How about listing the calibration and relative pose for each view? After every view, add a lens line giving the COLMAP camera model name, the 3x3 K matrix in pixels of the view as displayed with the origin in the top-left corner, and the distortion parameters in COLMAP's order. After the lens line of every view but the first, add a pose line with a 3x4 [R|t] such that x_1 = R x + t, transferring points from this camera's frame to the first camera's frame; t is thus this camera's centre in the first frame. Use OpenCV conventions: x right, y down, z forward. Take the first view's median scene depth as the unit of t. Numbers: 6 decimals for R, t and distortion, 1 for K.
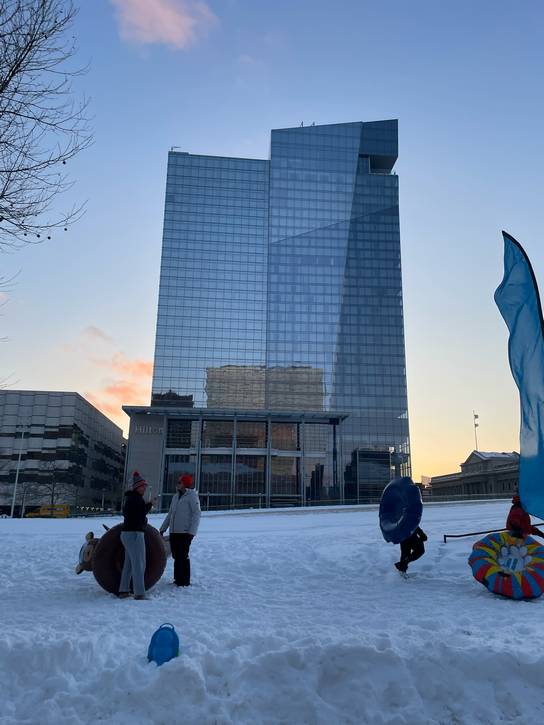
lens RADIAL K [[546.1, 0, 274.0], [0, 546.1, 363.7], [0, 0, 1]] dist [0.093221, -0.105432]
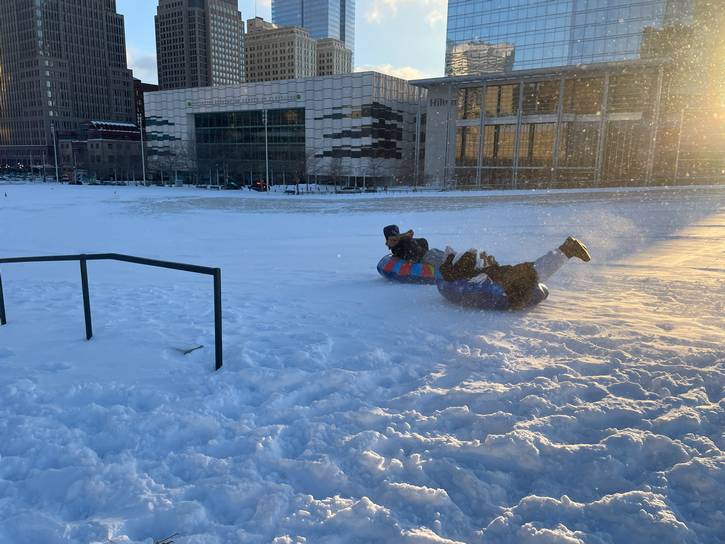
lens RADIAL K [[546.1, 0, 351.0], [0, 546.1, 272.0], [0, 0, 1]] dist [0.093221, -0.105432]
pose [[0.757200, 0.119659, -0.642129, 0.296186], [0.167540, 0.914608, 0.367999, 0.007544], [0.631331, -0.386231, 0.672493, 0.105094]]
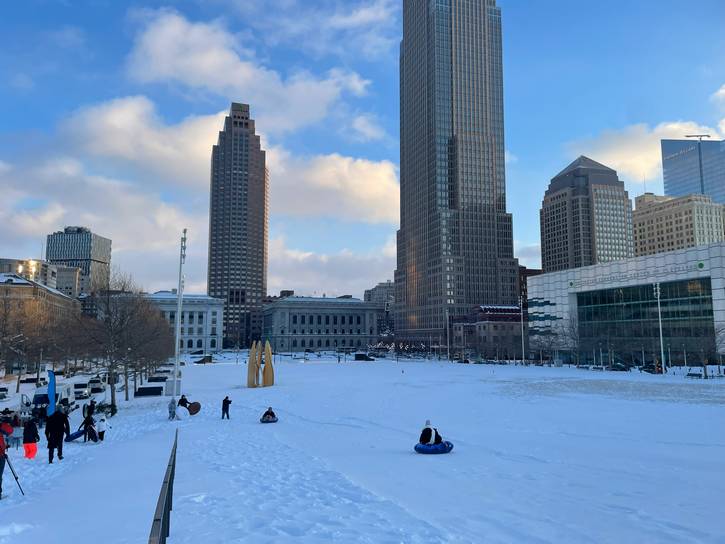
lens RADIAL K [[546.1, 0, 355.6], [0, 546.1, 274.3], [0, 0, 1]] dist [0.093221, -0.105432]
pose [[0.203426, -0.132520, -0.970081, 0.283832], [0.256046, 0.963518, -0.077931, 0.011083], [0.945018, -0.232532, 0.229936, 0.120419]]
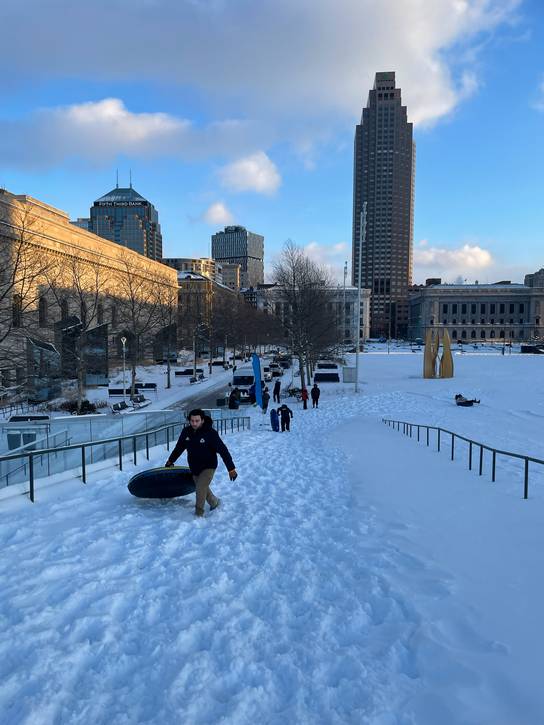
lens RADIAL K [[548.0, 0, 267.4], [0, 548.0, 361.6], [0, 0, 1]] dist [0.066586, -0.015629]
pose [[-0.202089, 0.037962, -0.978631, 0.250781], [0.247828, 0.968708, -0.013600, 0.006836], [0.947492, -0.245281, -0.205173, 0.095452]]
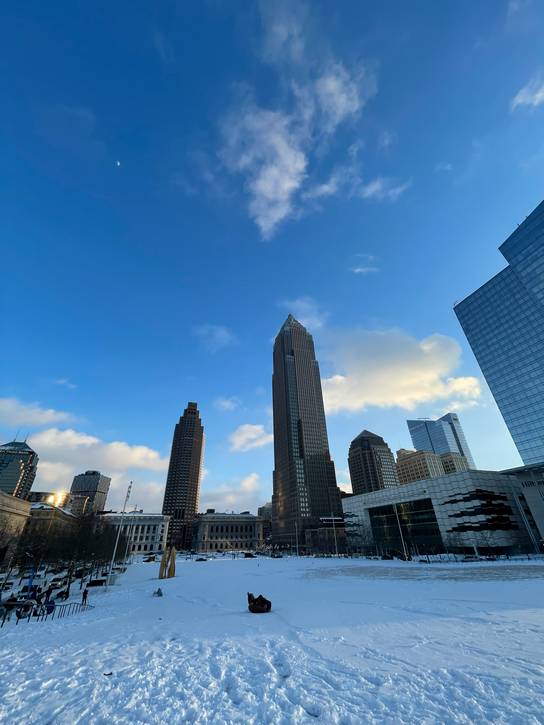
lens RADIAL K [[294.2, 0, 271.9], [0, 294.2, 360.9], [0, 0, 1]] dist [-0.006101, 0.001003]
pose [[0.248916, -0.525973, -0.813261, 0.344304], [0.275764, 0.843423, -0.461077, 0.018476], [0.928437, -0.109498, 0.354986, 0.153657]]
